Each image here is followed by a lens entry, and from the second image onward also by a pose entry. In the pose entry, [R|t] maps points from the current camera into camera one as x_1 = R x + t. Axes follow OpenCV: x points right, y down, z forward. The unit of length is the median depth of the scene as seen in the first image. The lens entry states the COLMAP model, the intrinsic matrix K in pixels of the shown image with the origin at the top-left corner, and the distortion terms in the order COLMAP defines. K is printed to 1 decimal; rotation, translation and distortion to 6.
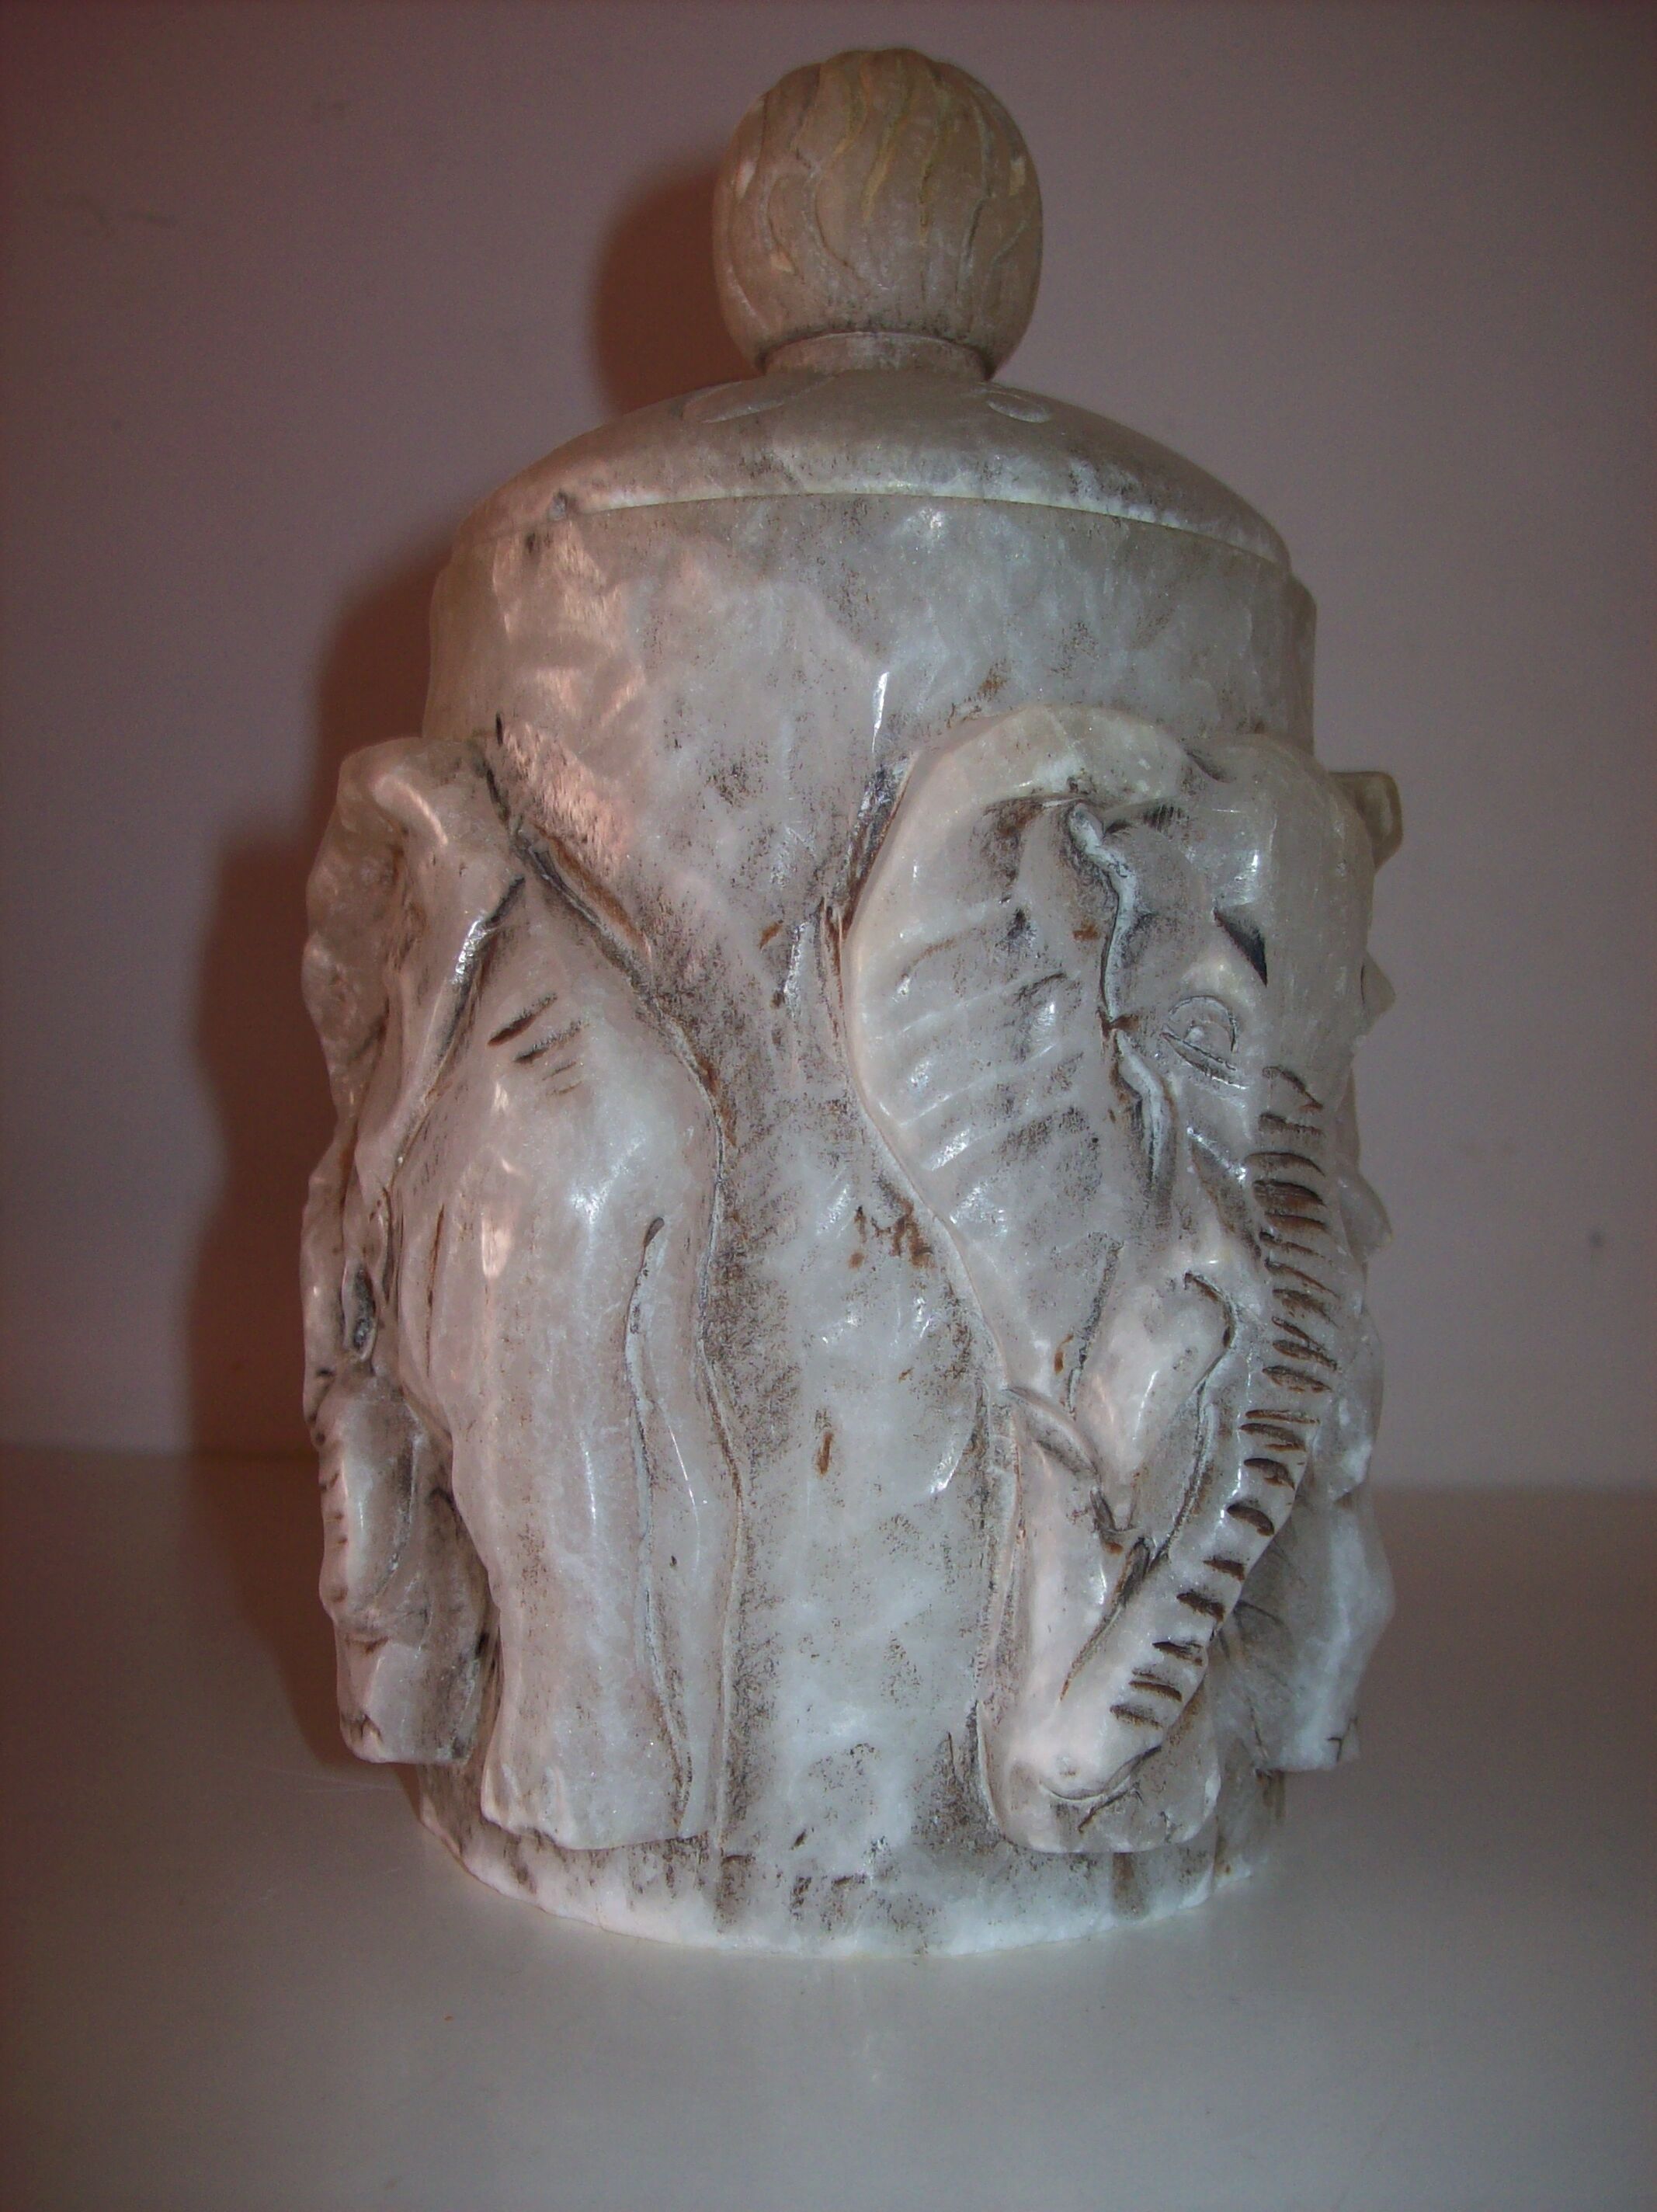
lens RADIAL K [[2305.6, 0, 828.5], [0, 2305.6, 1106.0], [0, 0, 1]] dist [-0.159151, -0.006194]
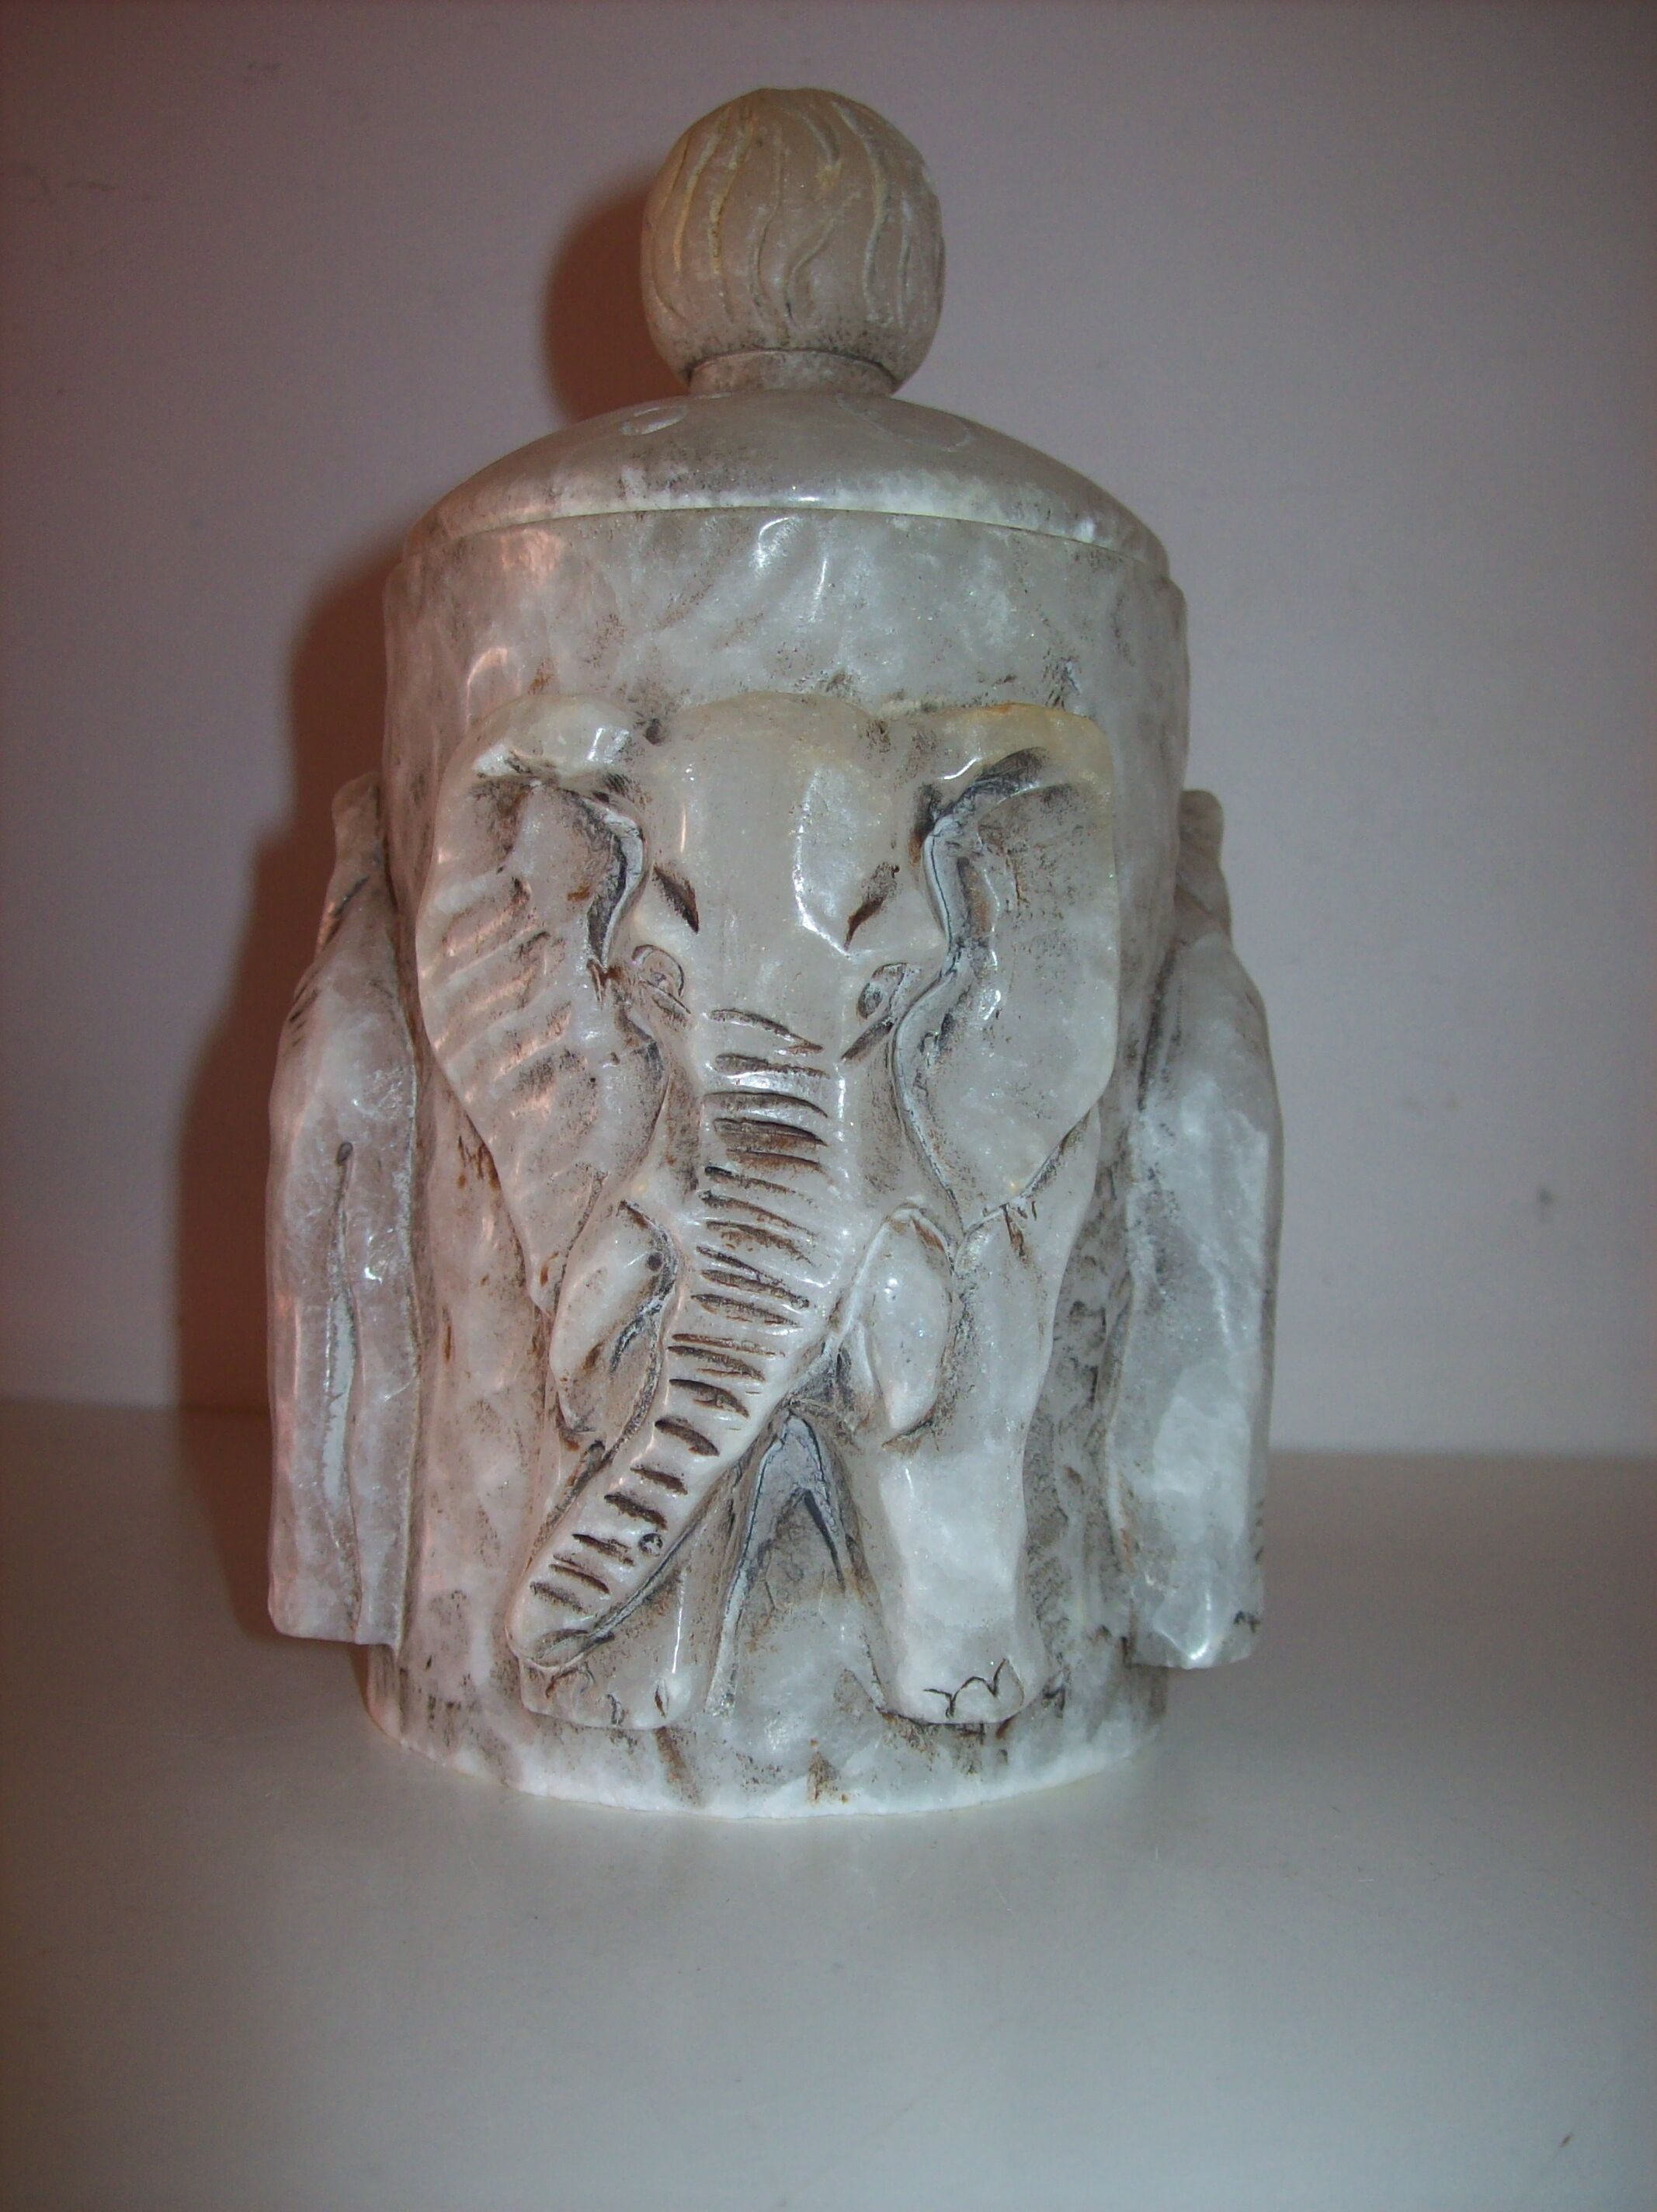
lens RADIAL K [[2305.6, 0, 828.5], [0, 2305.6, 1106.0], [0, 0, 1]] dist [-0.159151, -0.006194]
pose [[0.727412, 0.004038, -0.686189, 0.961599], [-0.002526, 0.999992, 0.003207, 0.023663], [0.686196, -0.000600, 0.727416, 0.268694]]
